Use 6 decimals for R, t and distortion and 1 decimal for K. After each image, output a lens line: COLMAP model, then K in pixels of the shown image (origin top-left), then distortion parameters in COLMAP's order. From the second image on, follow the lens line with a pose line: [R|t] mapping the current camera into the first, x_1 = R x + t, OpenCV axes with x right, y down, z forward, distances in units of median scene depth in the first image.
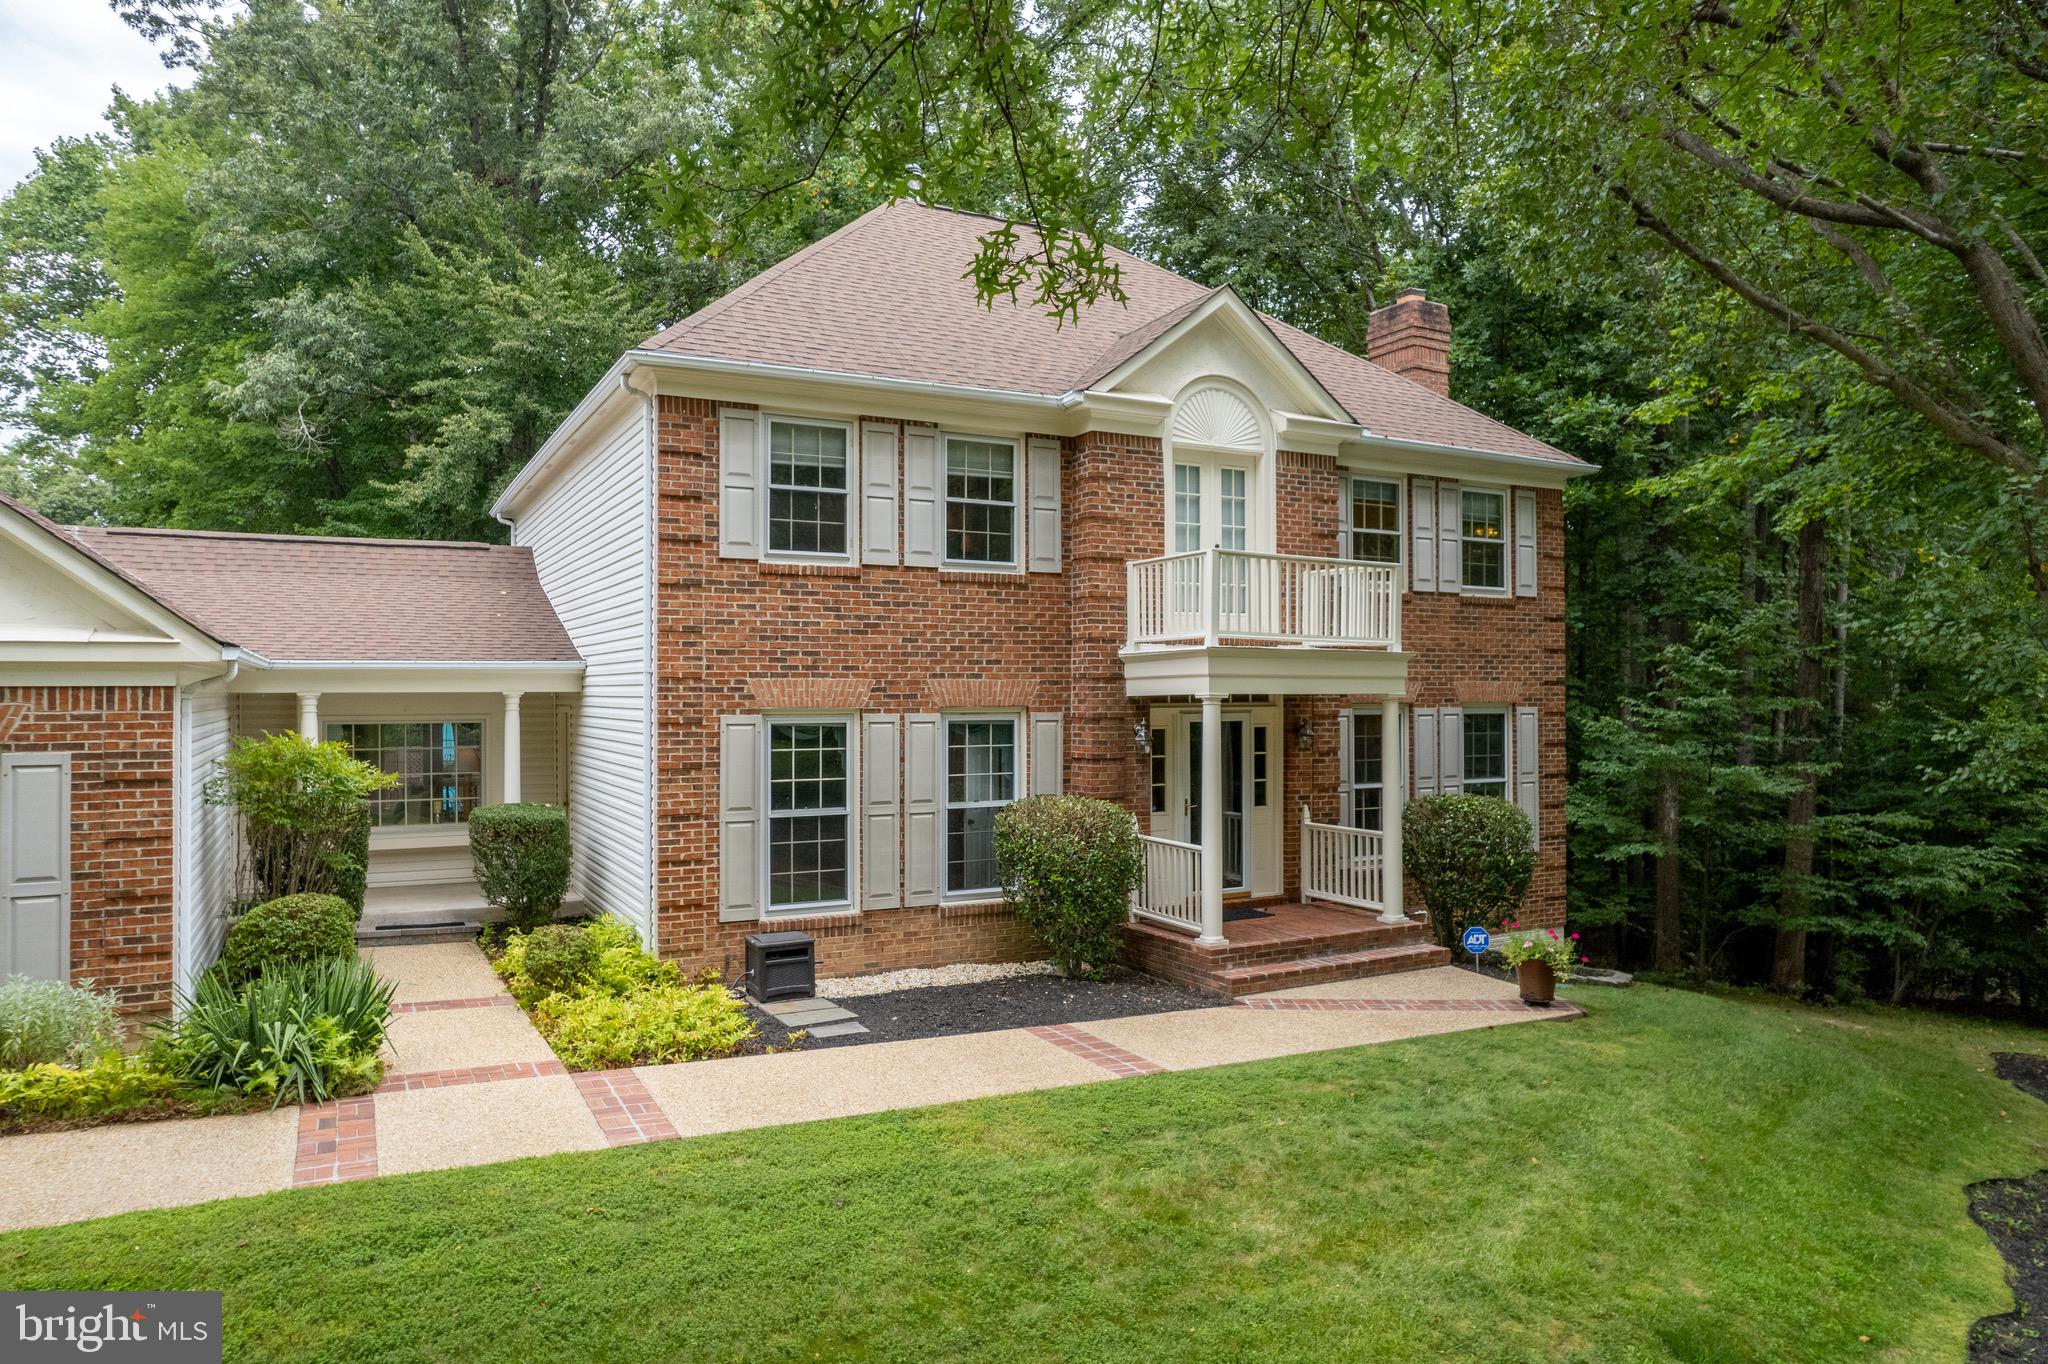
lens RADIAL K [[1310.6, 0, 1024.0], [0, 1310.6, 682.0], [0, 0, 1]] dist [-0.062757, 0.046594]
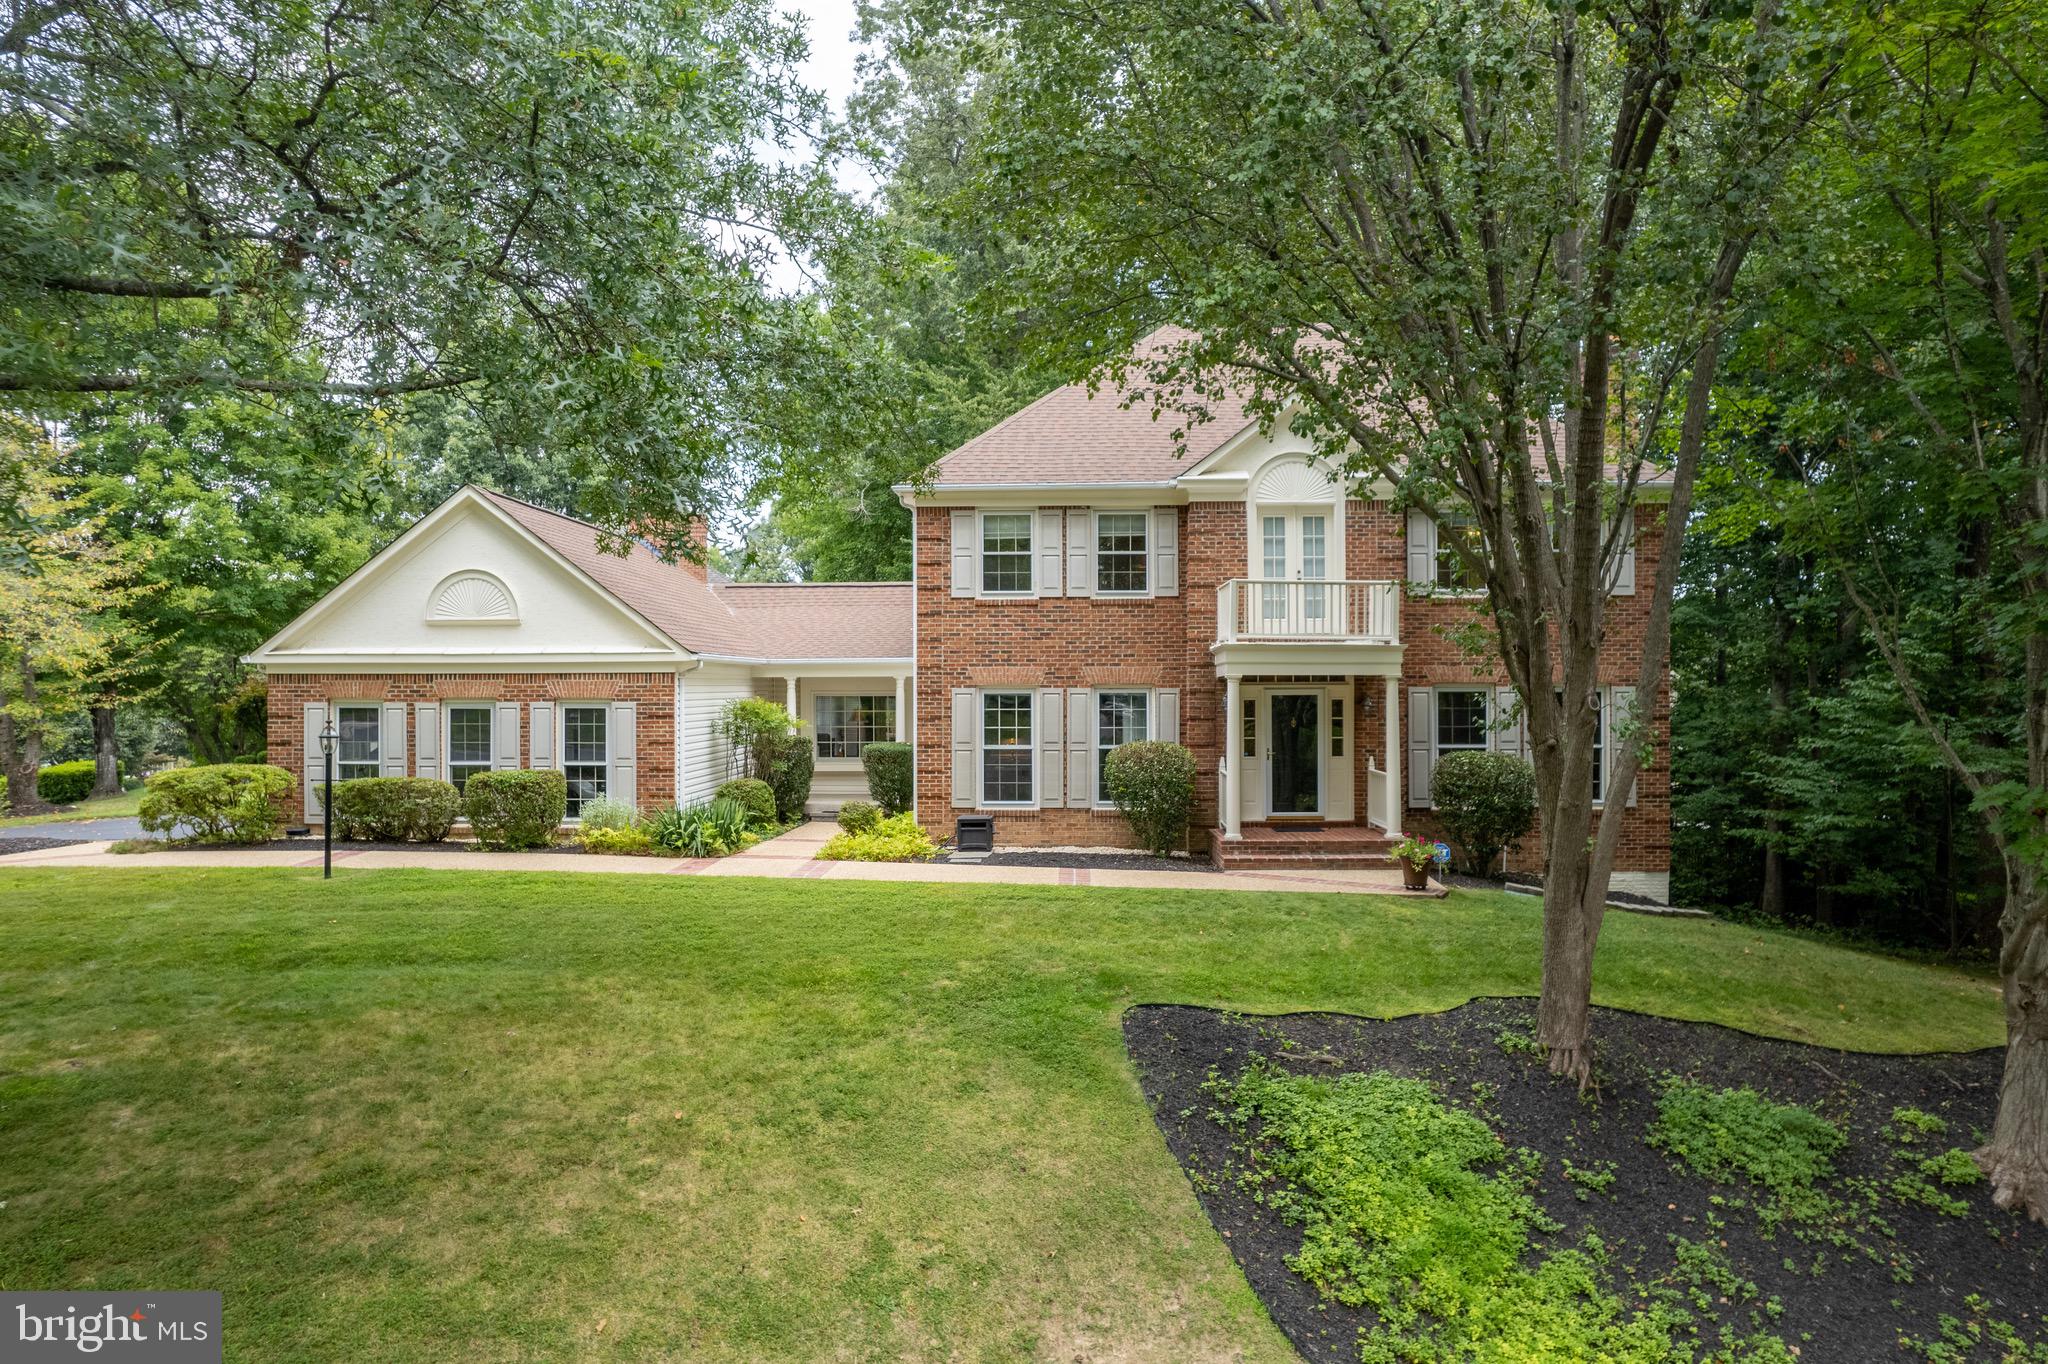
lens RADIAL K [[1310.6, 0, 1024.0], [0, 1310.6, 682.0], [0, 0, 1]] dist [-0.062757, 0.046594]
pose [[0.864484, -0.002142, -0.502657, 0.674179], [0.005058, 0.999977, 0.004437, 0.009028], [0.502636, -0.006378, 0.864475, -0.423708]]
